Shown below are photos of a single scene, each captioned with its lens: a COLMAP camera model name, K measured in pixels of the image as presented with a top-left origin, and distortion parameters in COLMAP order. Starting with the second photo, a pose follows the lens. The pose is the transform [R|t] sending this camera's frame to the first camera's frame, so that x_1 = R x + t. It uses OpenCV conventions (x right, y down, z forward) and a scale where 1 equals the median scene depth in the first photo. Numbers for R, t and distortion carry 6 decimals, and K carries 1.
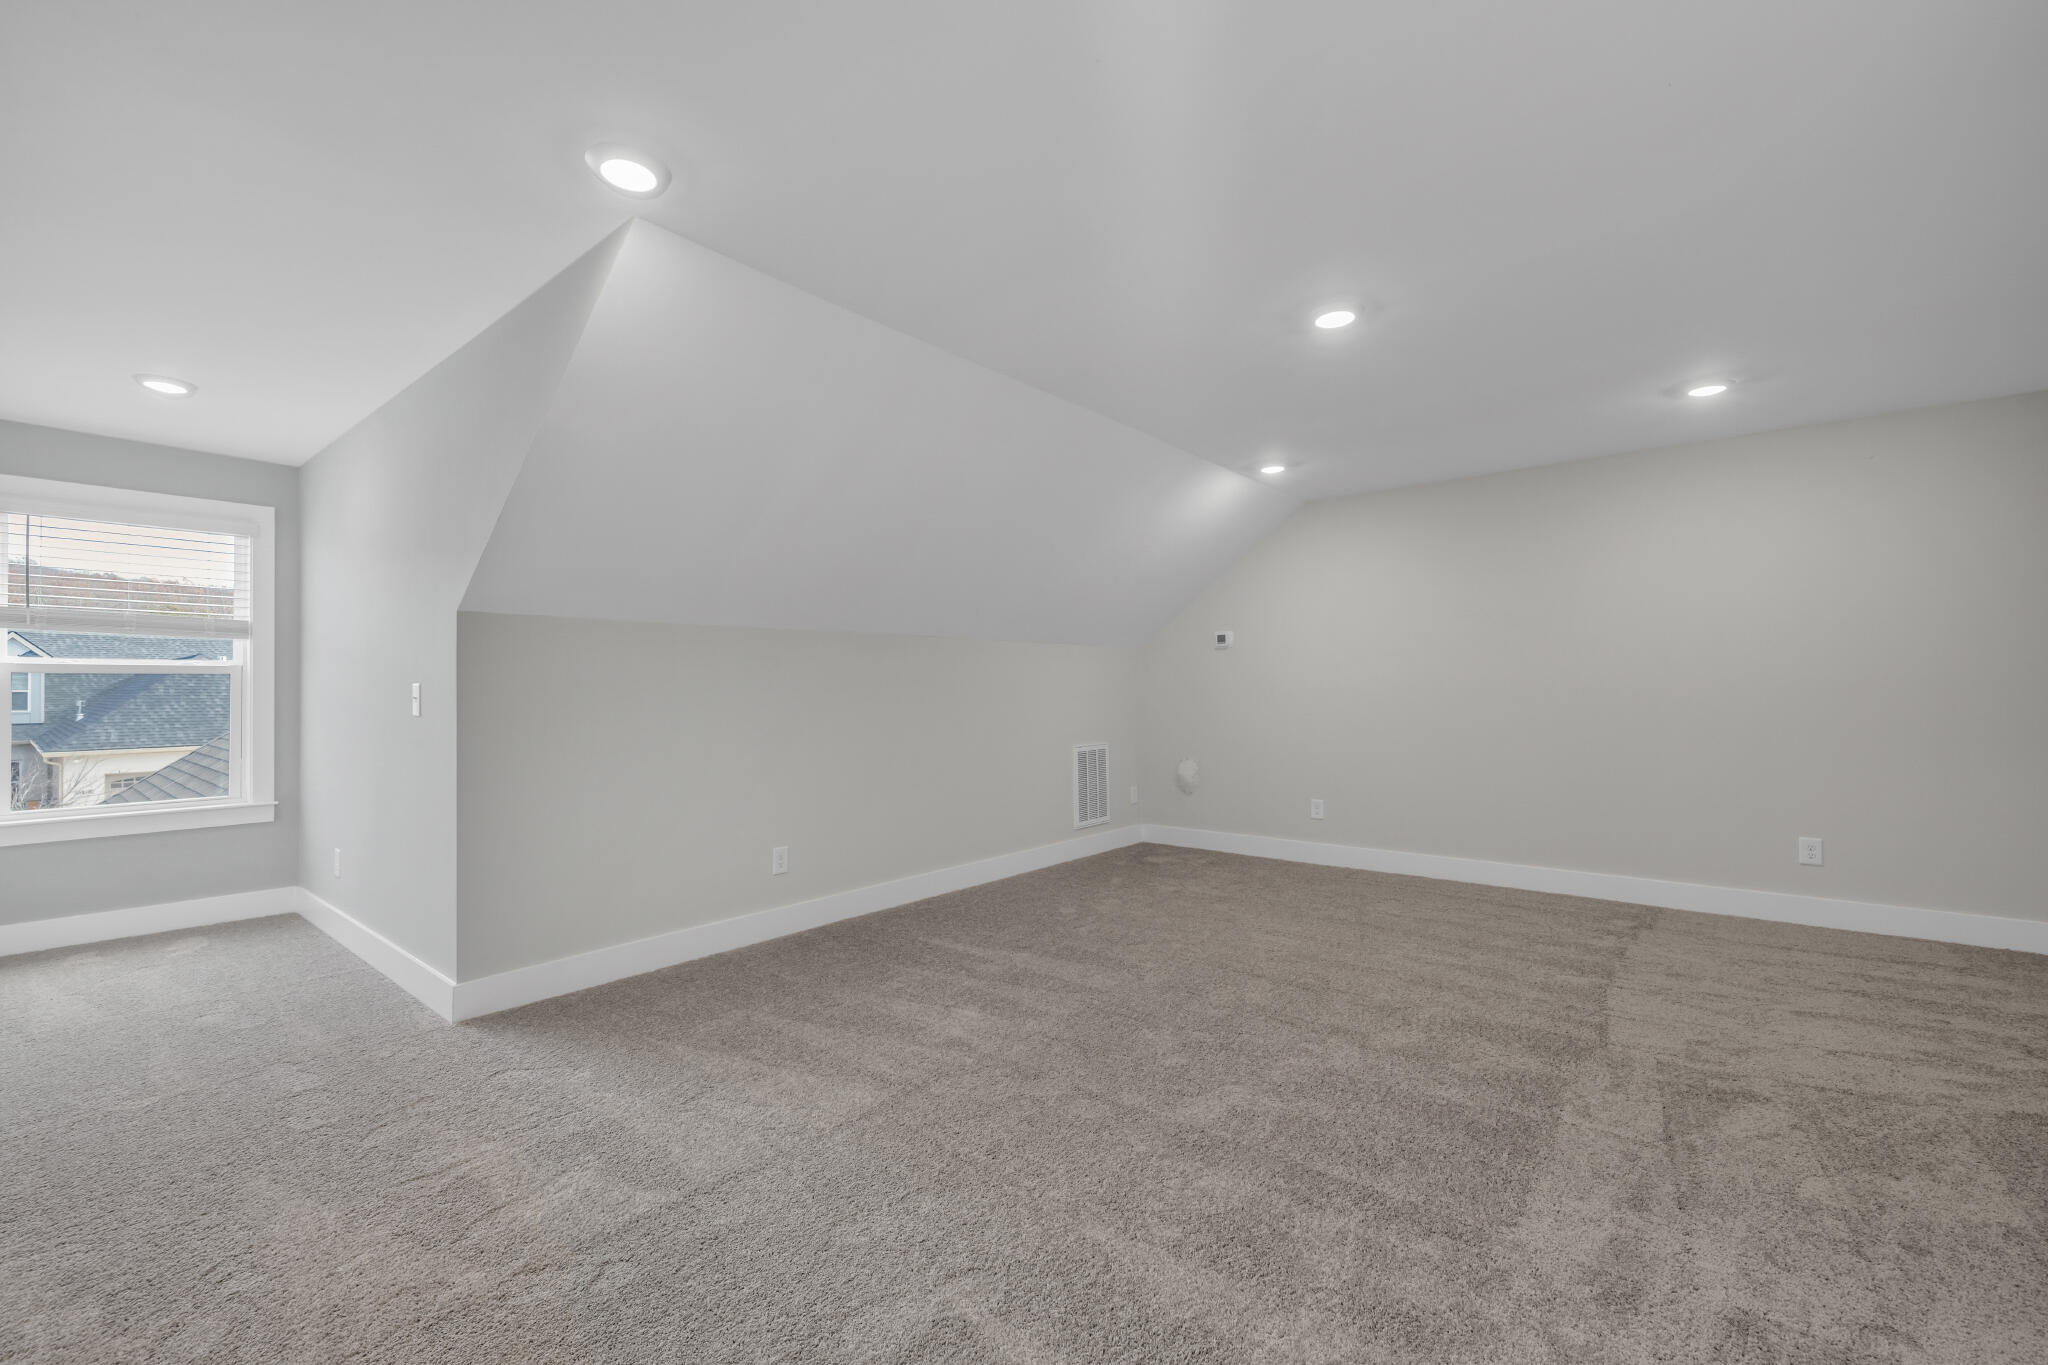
lens RADIAL K [[871.1, 0, 1027.1], [0, 871.1, 693.9], [0, 0, 1]] dist [0.000038, -0.000118]
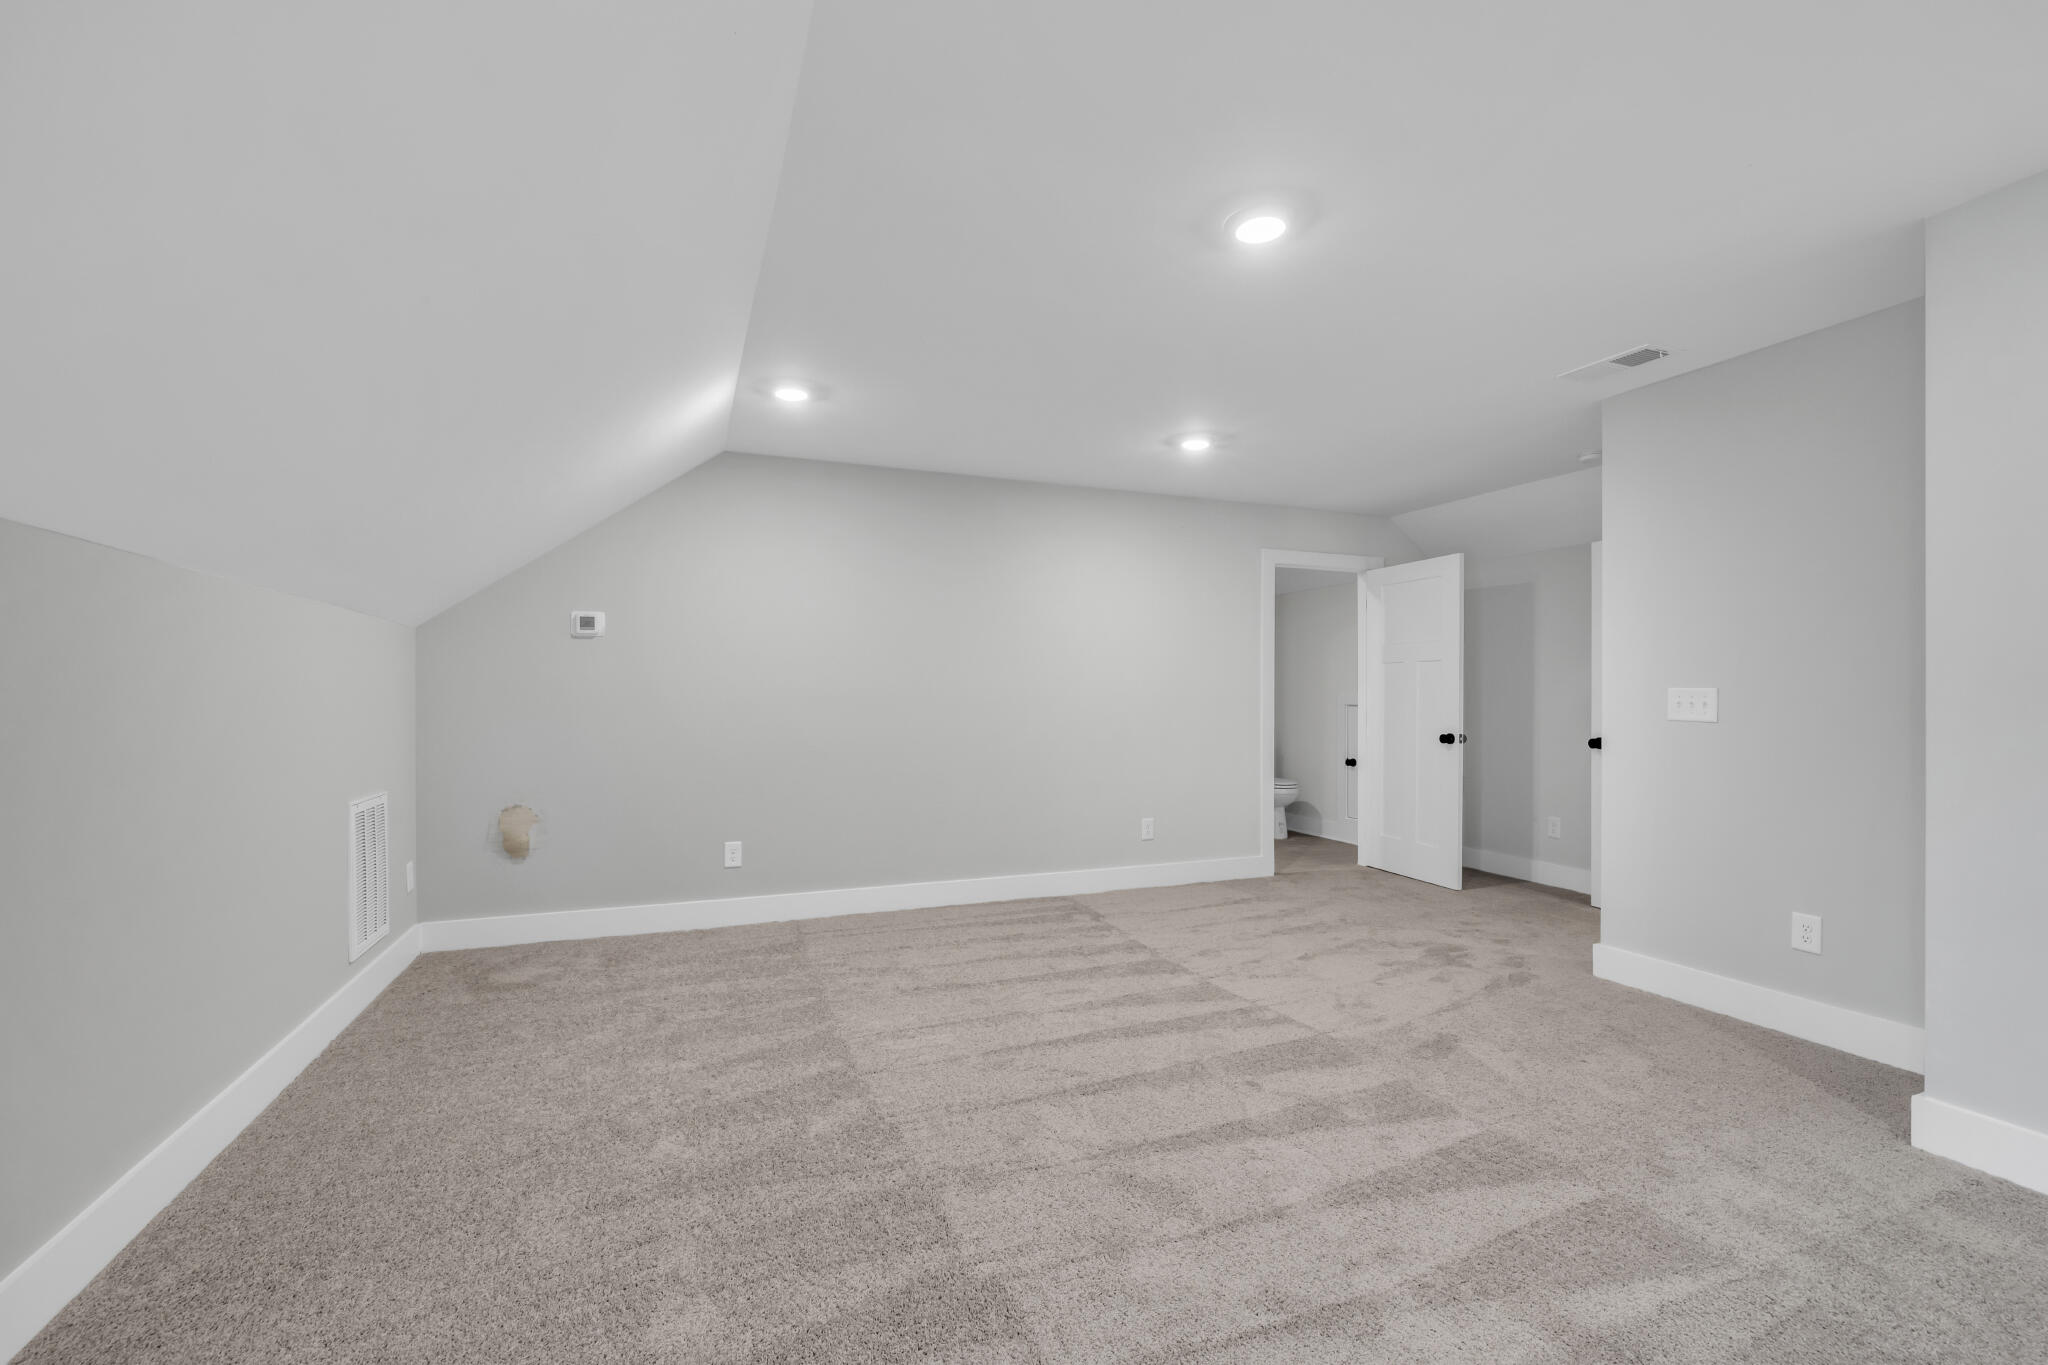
lens RADIAL K [[871.1, 0, 1027.1], [0, 871.1, 693.9], [0, 0, 1]] dist [0.000038, -0.000118]
pose [[0.485129, 0.015051, 0.874313, -0.362864], [0.004198, 0.999800, -0.019541, 0.011594], [-0.874433, 0.013150, 0.484969, 0.682250]]
